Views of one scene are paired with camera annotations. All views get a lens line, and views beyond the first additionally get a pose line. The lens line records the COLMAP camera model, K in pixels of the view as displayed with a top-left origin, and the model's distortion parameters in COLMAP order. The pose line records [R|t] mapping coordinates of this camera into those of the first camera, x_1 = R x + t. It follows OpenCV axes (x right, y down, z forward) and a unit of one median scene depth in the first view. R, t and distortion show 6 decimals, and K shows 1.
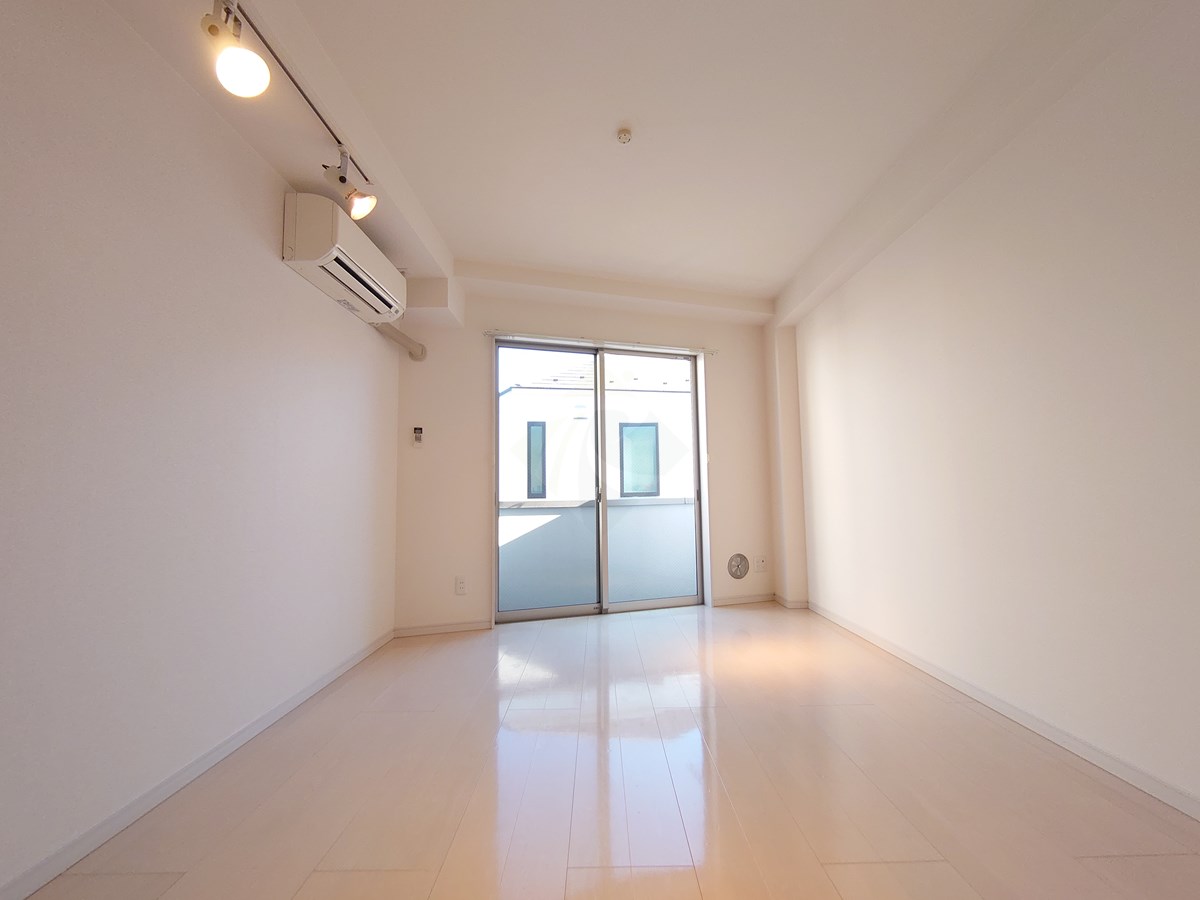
lens RADIAL K [[515.6, 0, 598.0], [0, 515.6, 455.0], [0, 0, 1]] dist [-0.002186, -0.000430]
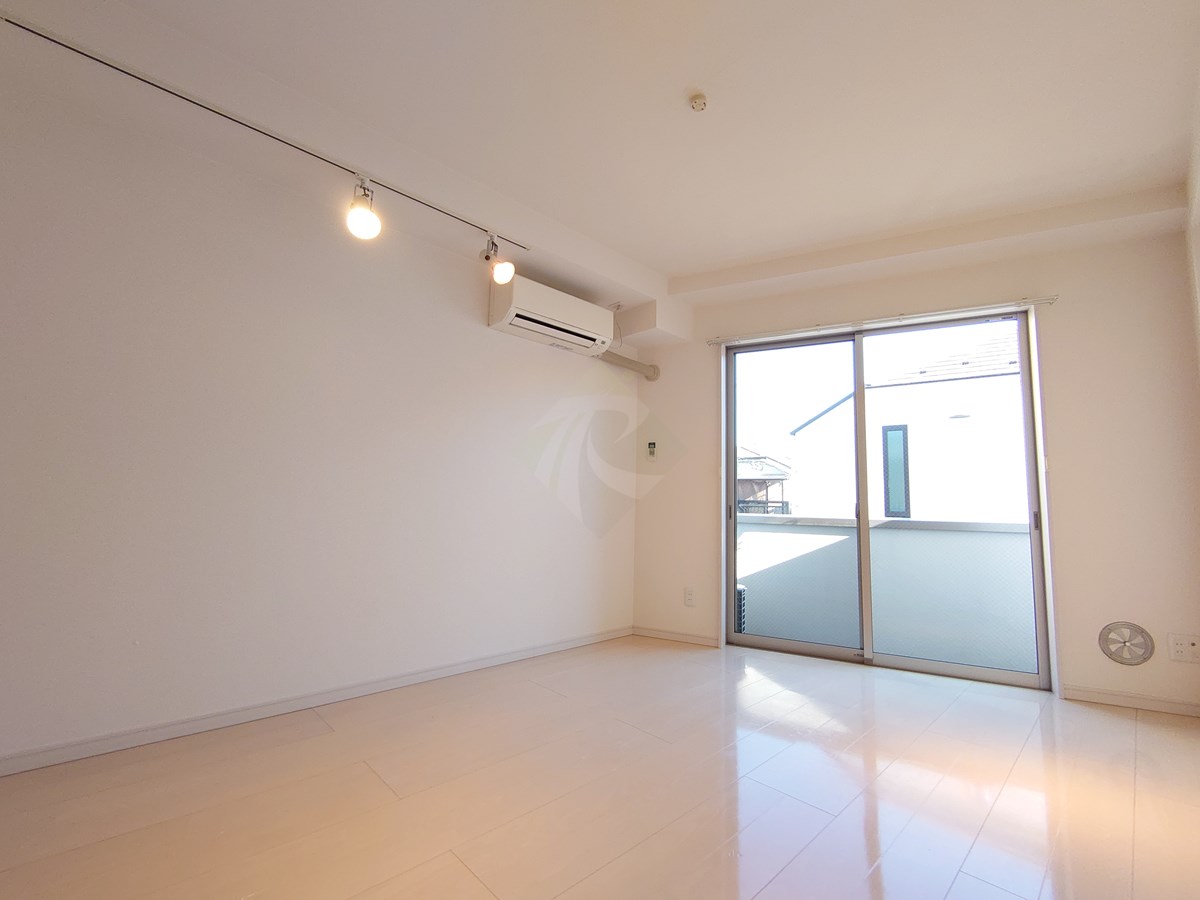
lens RADIAL K [[515.6, 0, 598.0], [0, 515.6, 455.0], [0, 0, 1]] dist [-0.002186, -0.000430]
pose [[0.689450, -0.038710, -0.723298, 0.301015], [0.019126, 0.999196, -0.035244, 0.007407], [0.724081, 0.010465, 0.689636, 0.150684]]
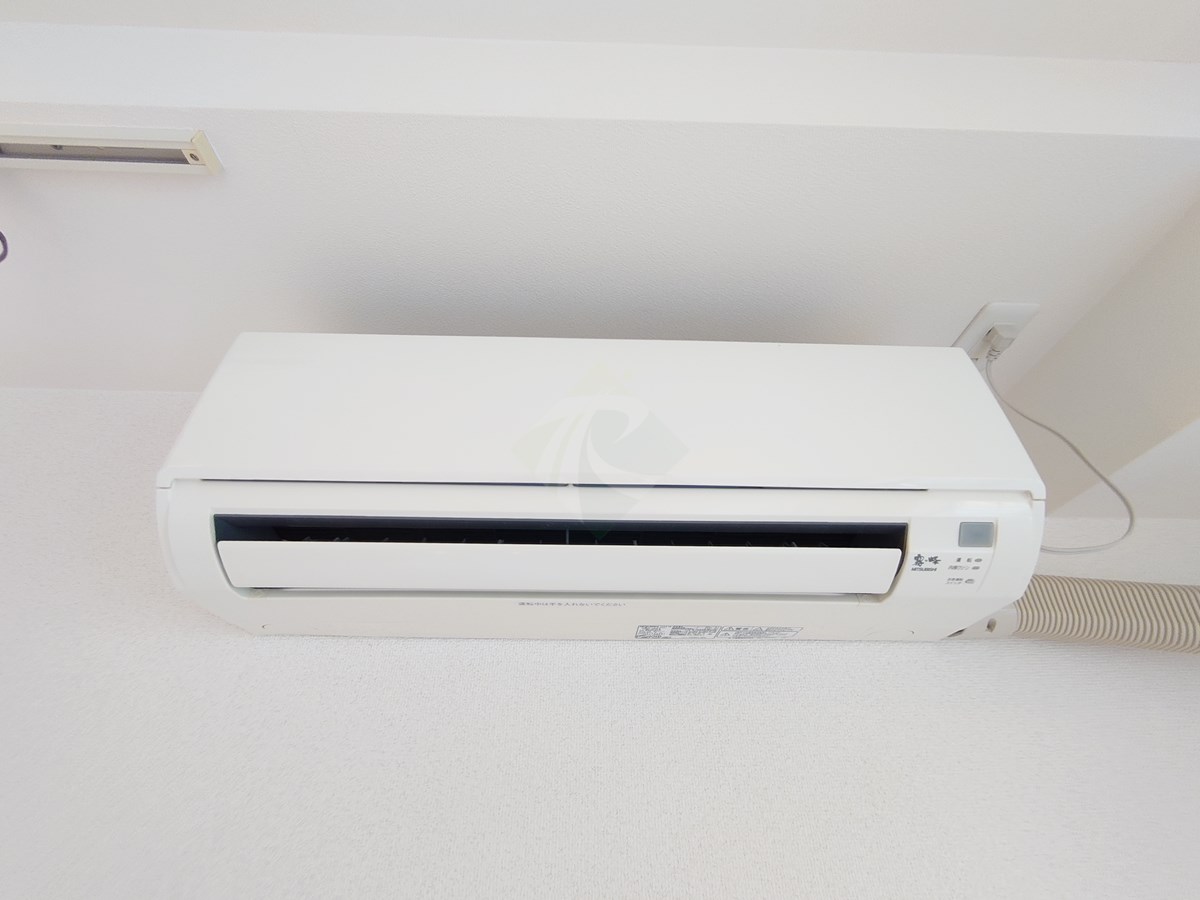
lens RADIAL K [[515.6, 0, 598.0], [0, 515.6, 455.0], [0, 0, 1]] dist [-0.002186, -0.000430]
pose [[0.036833, -0.556268, -0.830186, -0.179309], [0.073326, 0.830015, -0.552900, -0.158052], [0.996628, -0.040510, 0.071361, 0.630686]]
